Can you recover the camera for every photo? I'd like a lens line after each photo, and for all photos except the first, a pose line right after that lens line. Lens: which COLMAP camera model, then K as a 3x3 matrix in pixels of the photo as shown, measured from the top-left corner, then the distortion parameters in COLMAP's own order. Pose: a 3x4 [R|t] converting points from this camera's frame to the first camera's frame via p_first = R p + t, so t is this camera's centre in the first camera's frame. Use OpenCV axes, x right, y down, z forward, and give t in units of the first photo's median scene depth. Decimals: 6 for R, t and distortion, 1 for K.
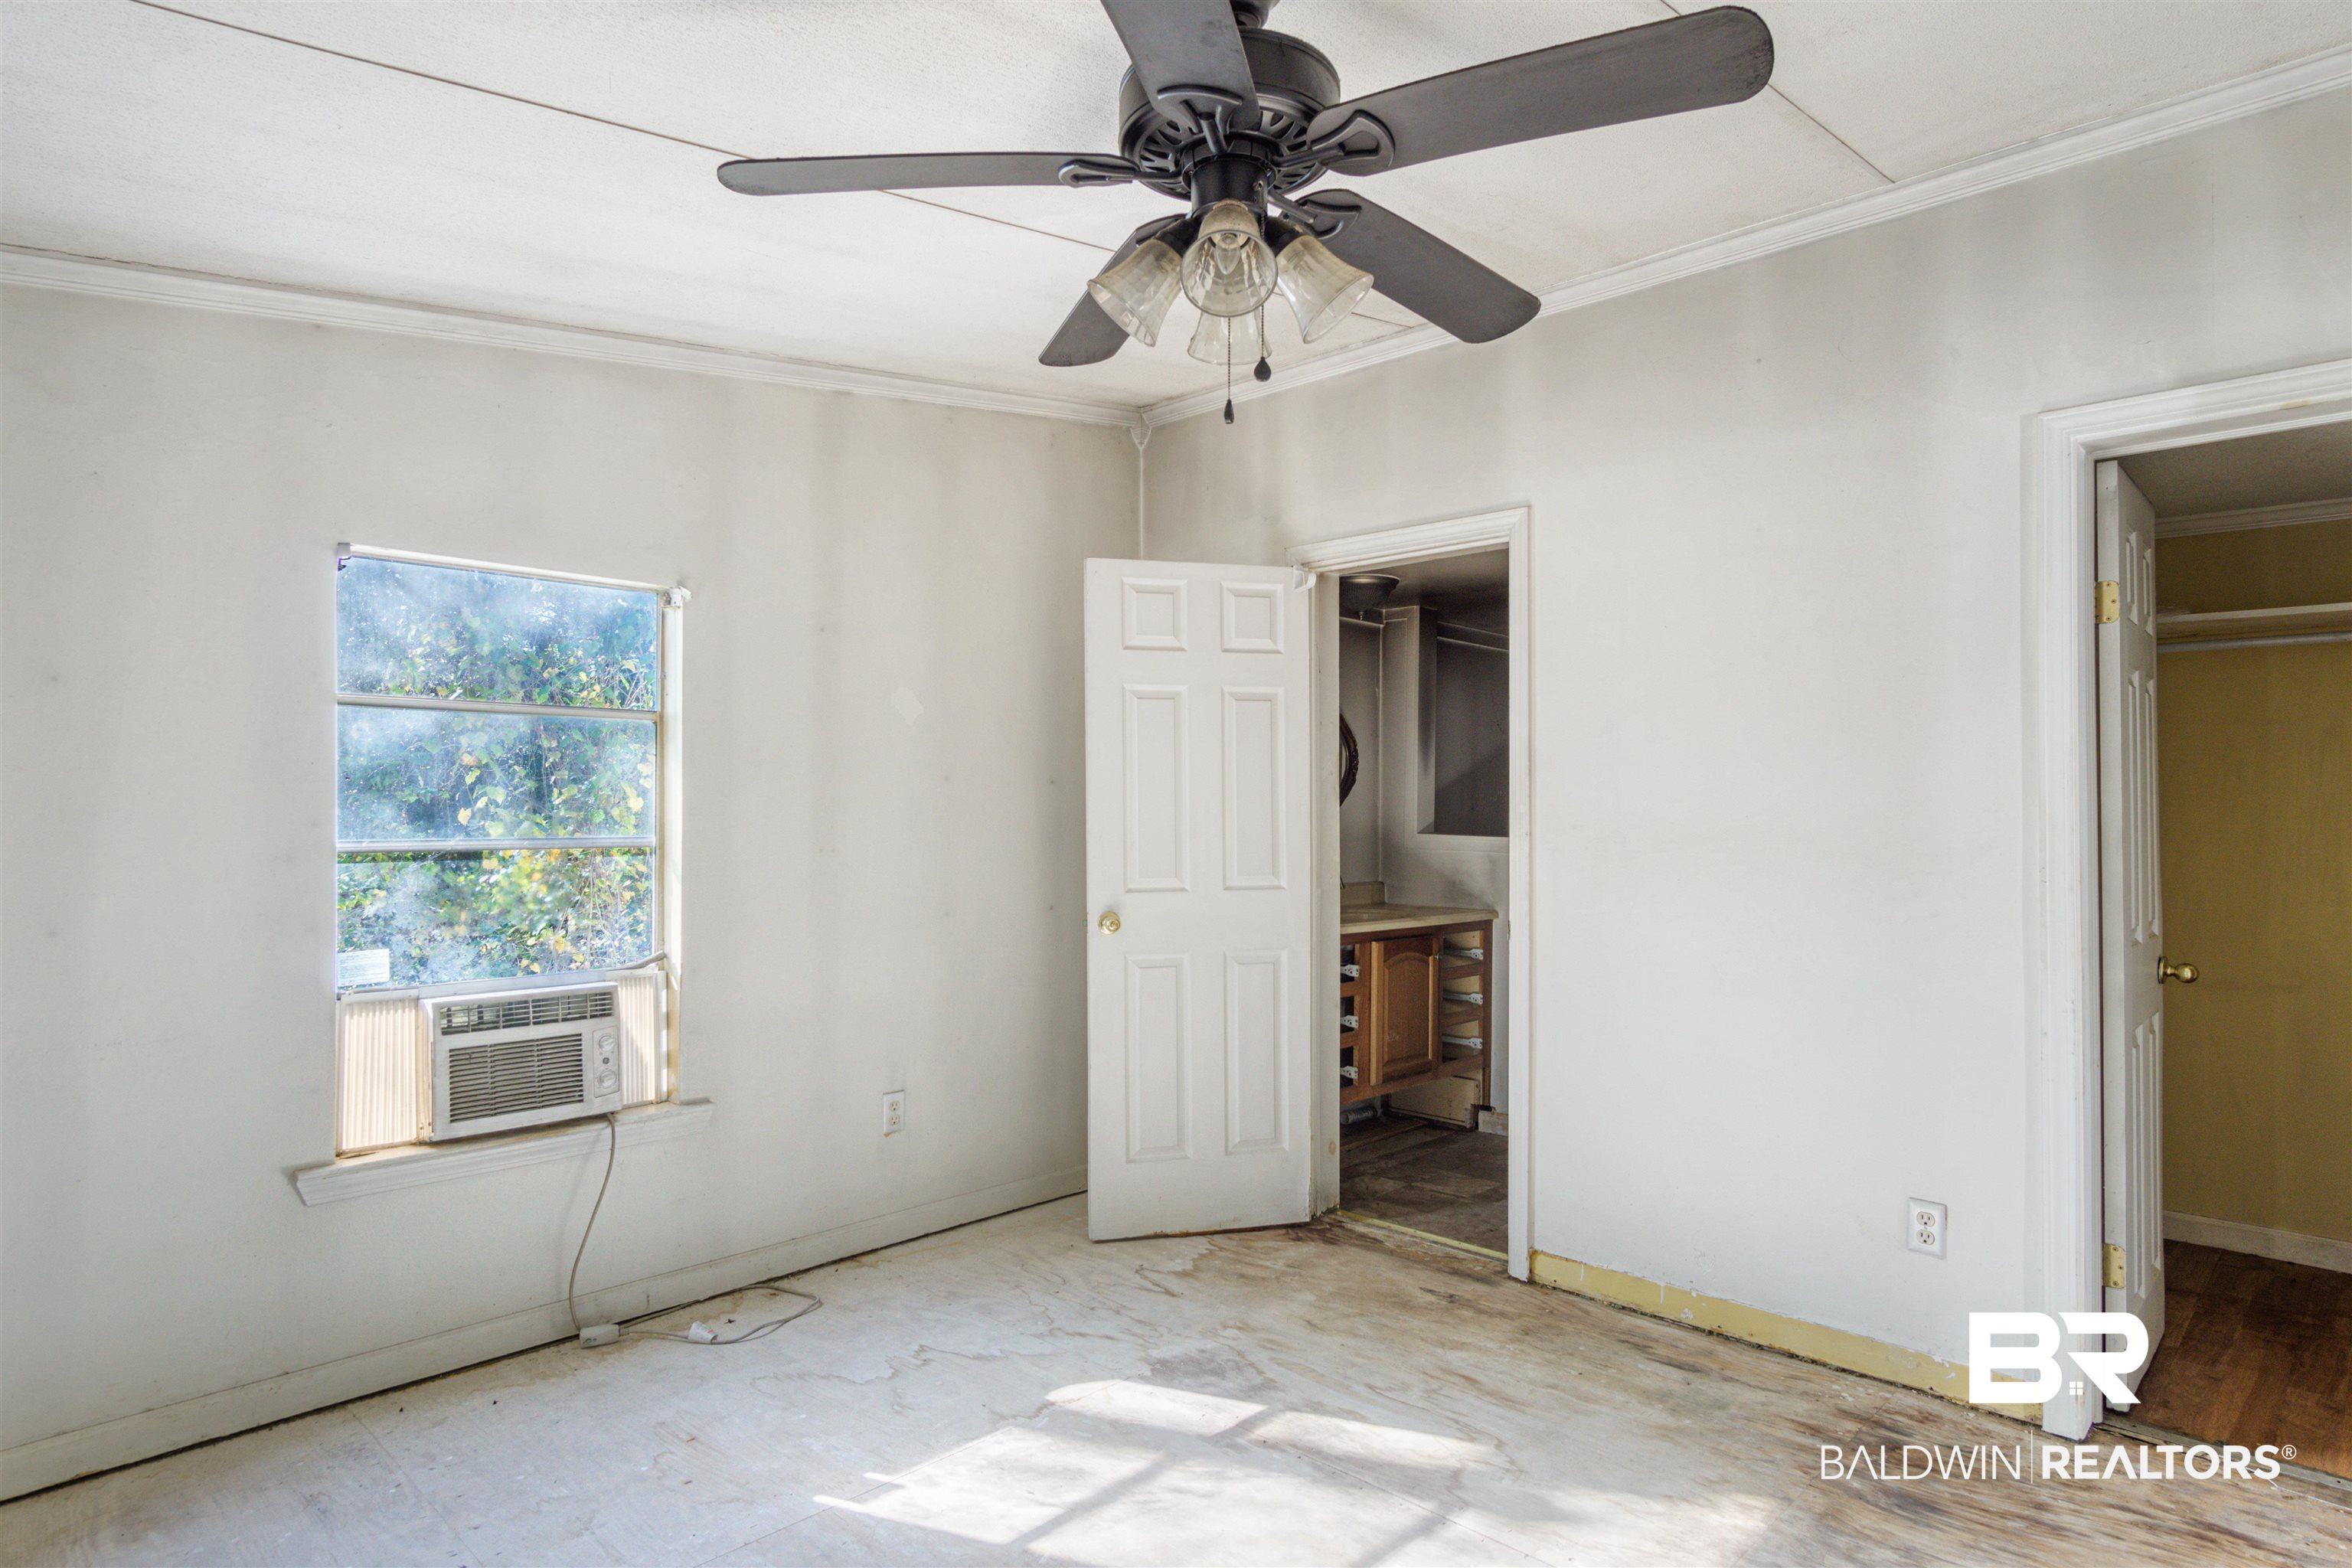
lens RADIAL K [[1266.0, 0, 1171.9], [0, 1266.0, 788.5], [0, 0, 1]] dist [-0.003082, 0.004428]
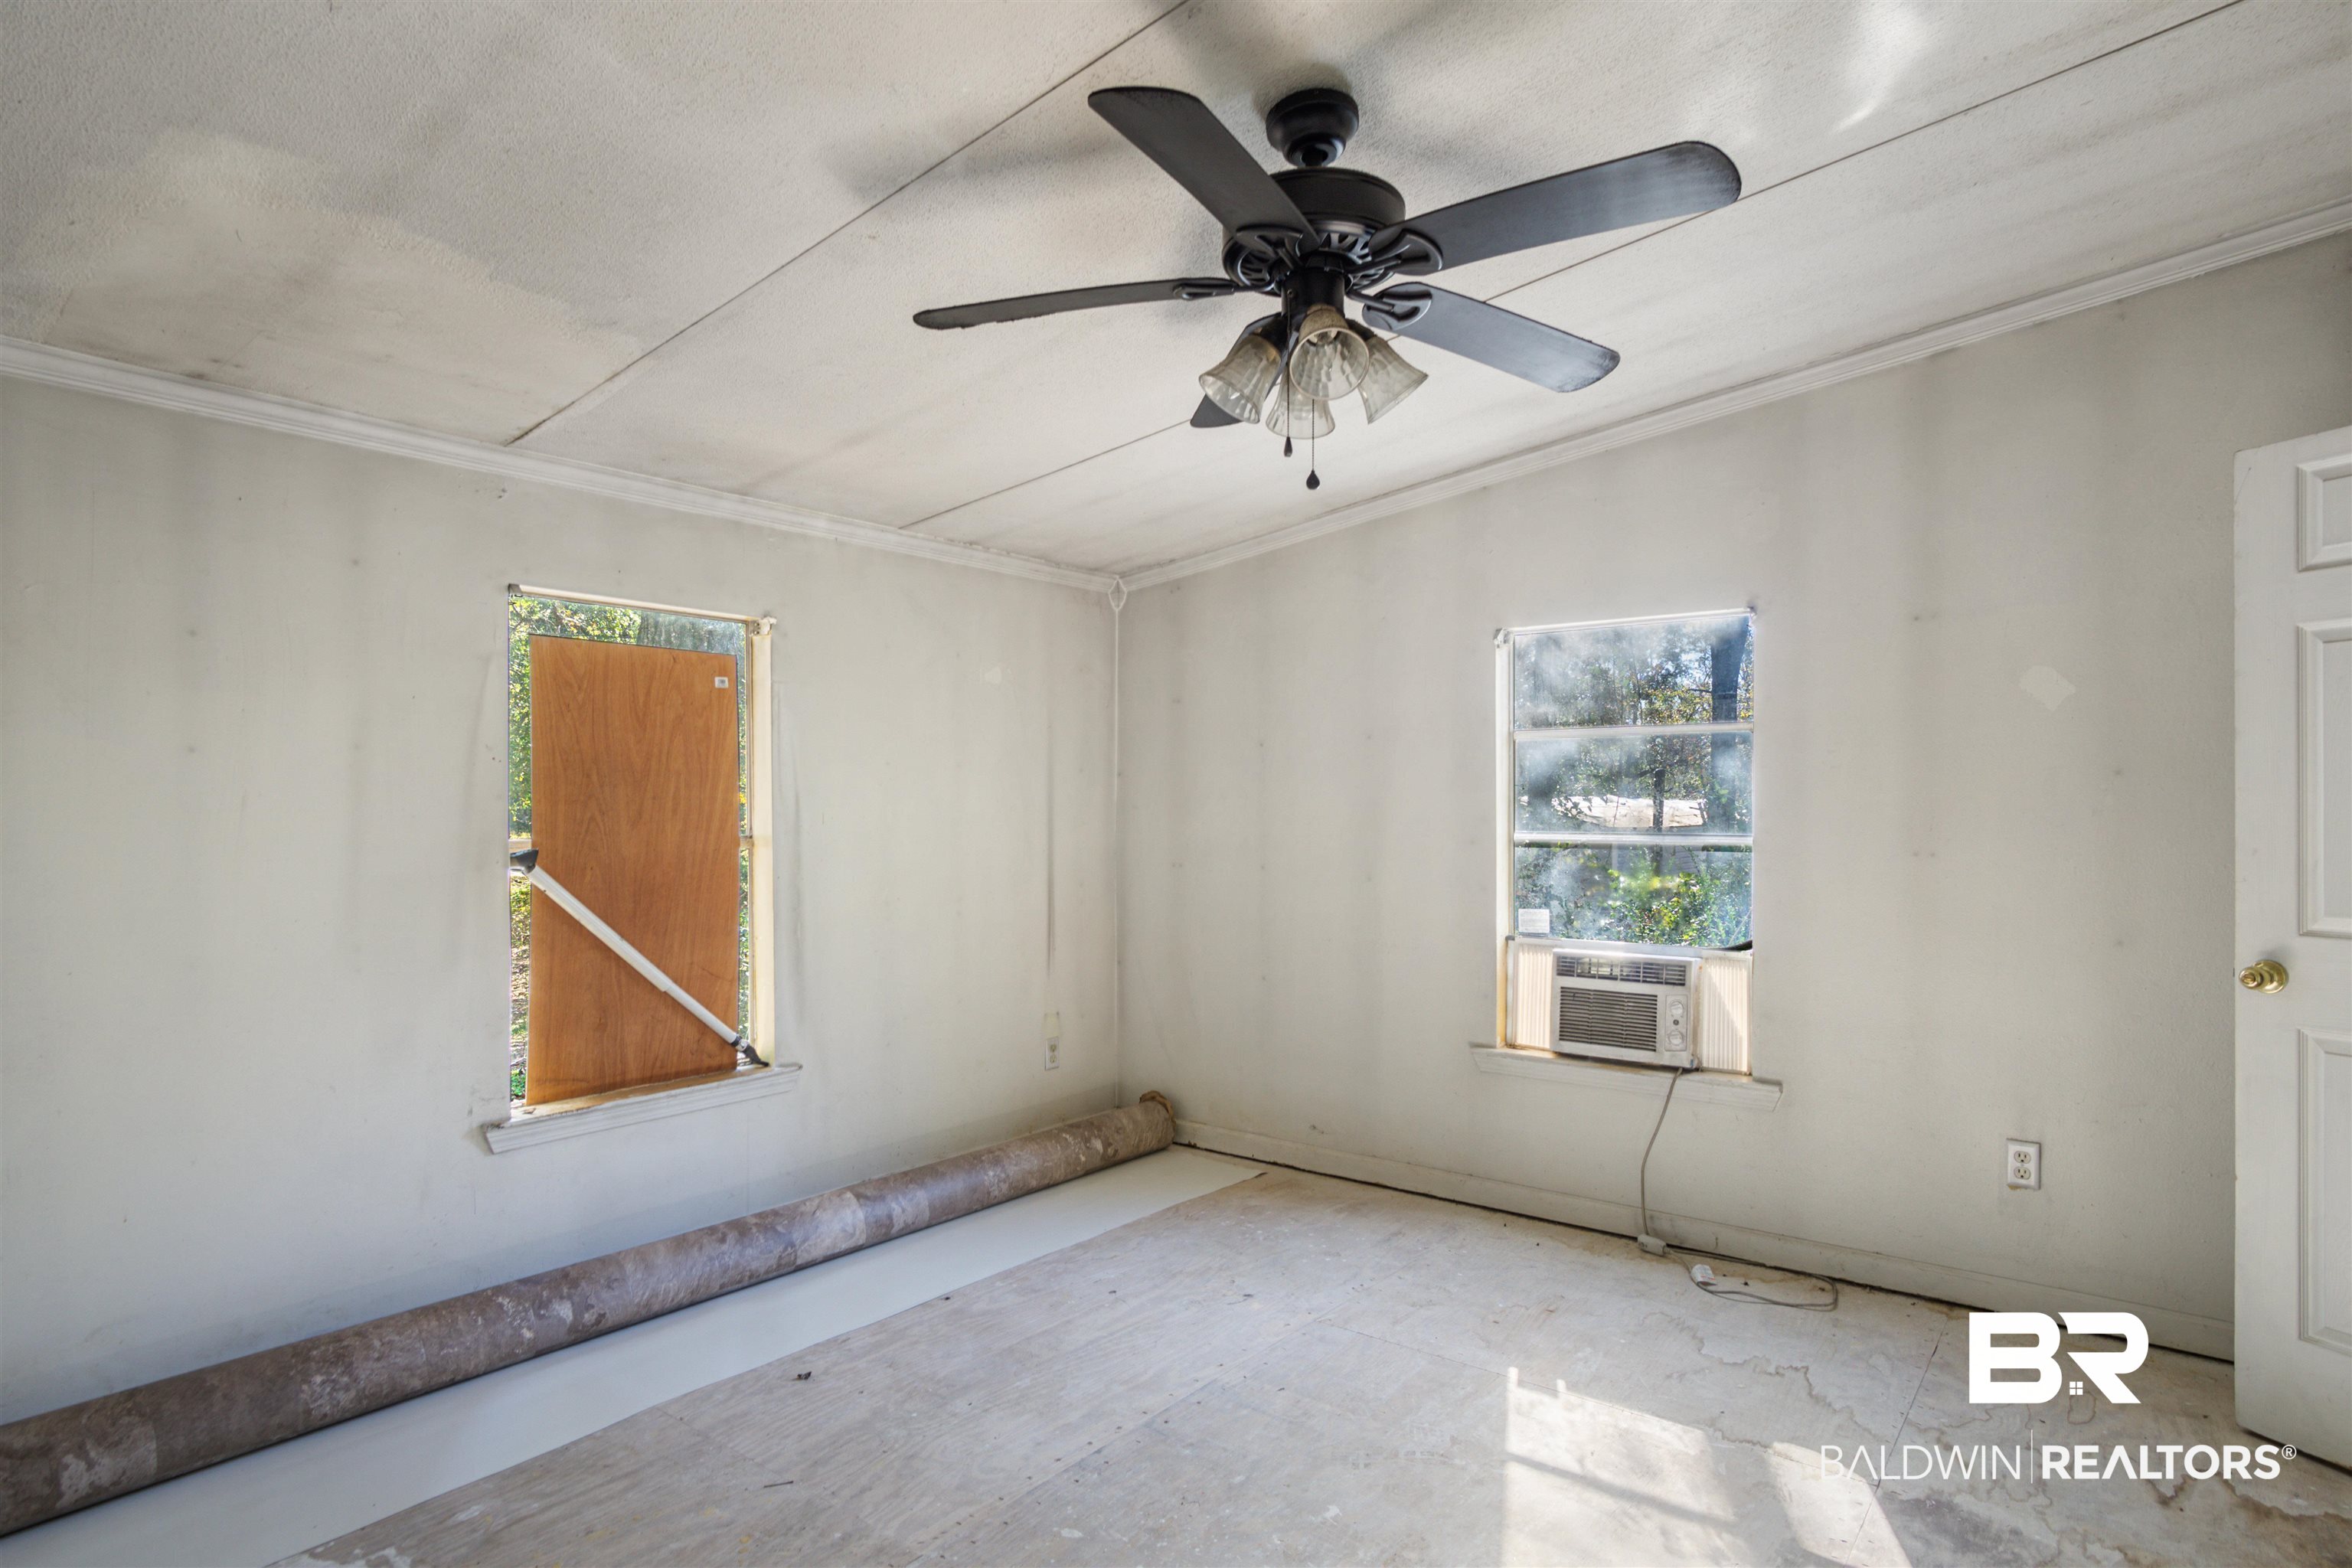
lens RADIAL K [[1266.0, 0, 1175.9], [0, 1266.0, 800.7], [0, 0, 1]] dist [-0.003082, 0.004428]
pose [[0.115461, -0.005869, -0.993295, 0.686197], [0.016050, 0.999863, -0.004042, 0.005018], [0.993182, -0.015476, 0.115539, 0.407062]]
